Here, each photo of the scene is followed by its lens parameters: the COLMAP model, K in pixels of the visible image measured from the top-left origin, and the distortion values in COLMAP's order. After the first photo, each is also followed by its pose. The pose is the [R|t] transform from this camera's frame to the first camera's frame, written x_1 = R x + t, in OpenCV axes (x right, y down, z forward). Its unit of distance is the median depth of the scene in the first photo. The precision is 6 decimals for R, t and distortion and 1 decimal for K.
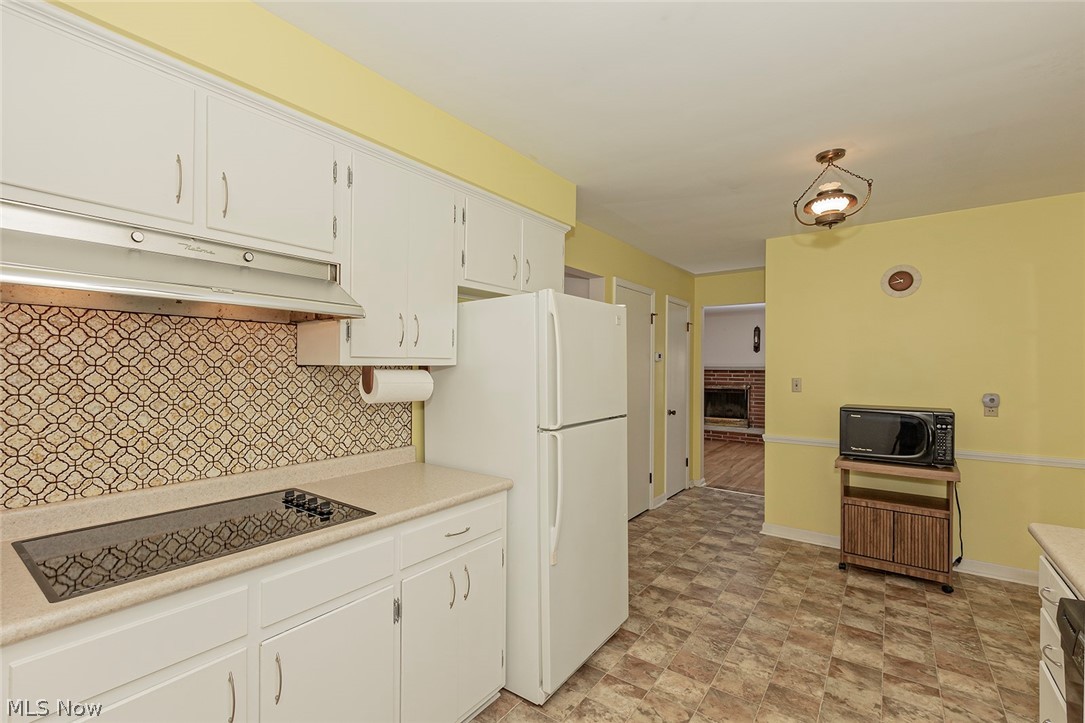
lens RADIAL K [[504.9, 0, 532.7], [0, 504.9, 378.3], [0, 0, 1]] dist [0.001329, -0.000361]
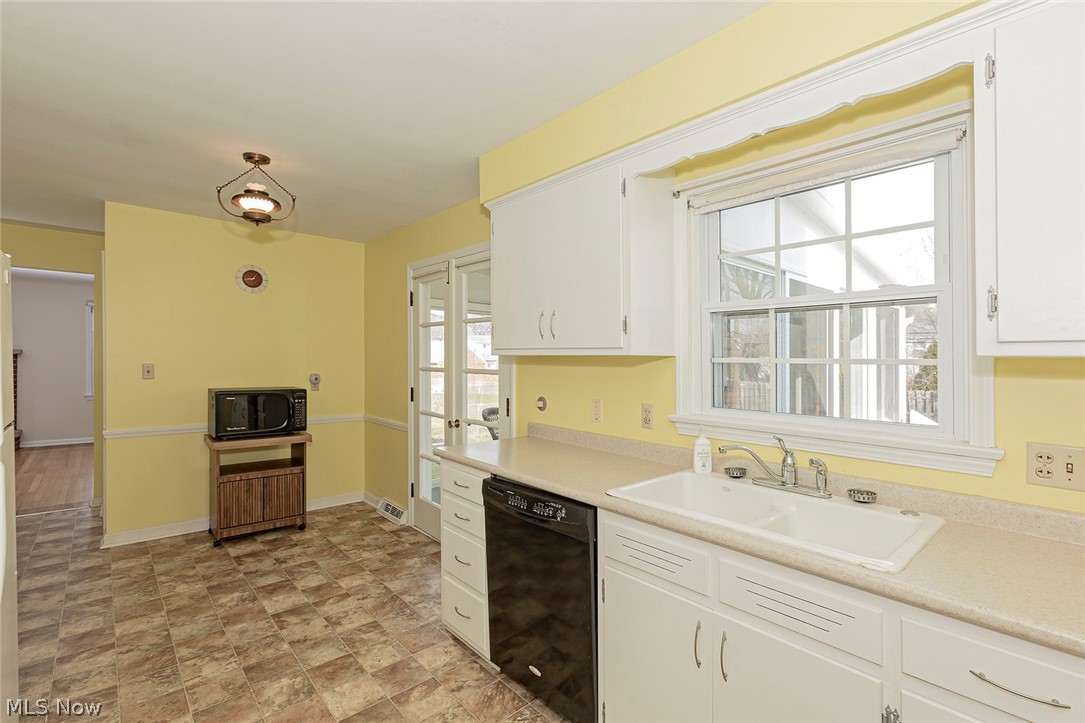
lens RADIAL K [[473.1, 0, 542.5], [0, 473.1, 361.5], [0, 0, 1]] dist [-0.000856, -0.000438]
pose [[0.196168, -0.004909, 0.980558, -0.256977], [0.008489, 0.999958, 0.003307, -0.002063], [-0.980534, 0.007675, 0.196201, 0.178814]]
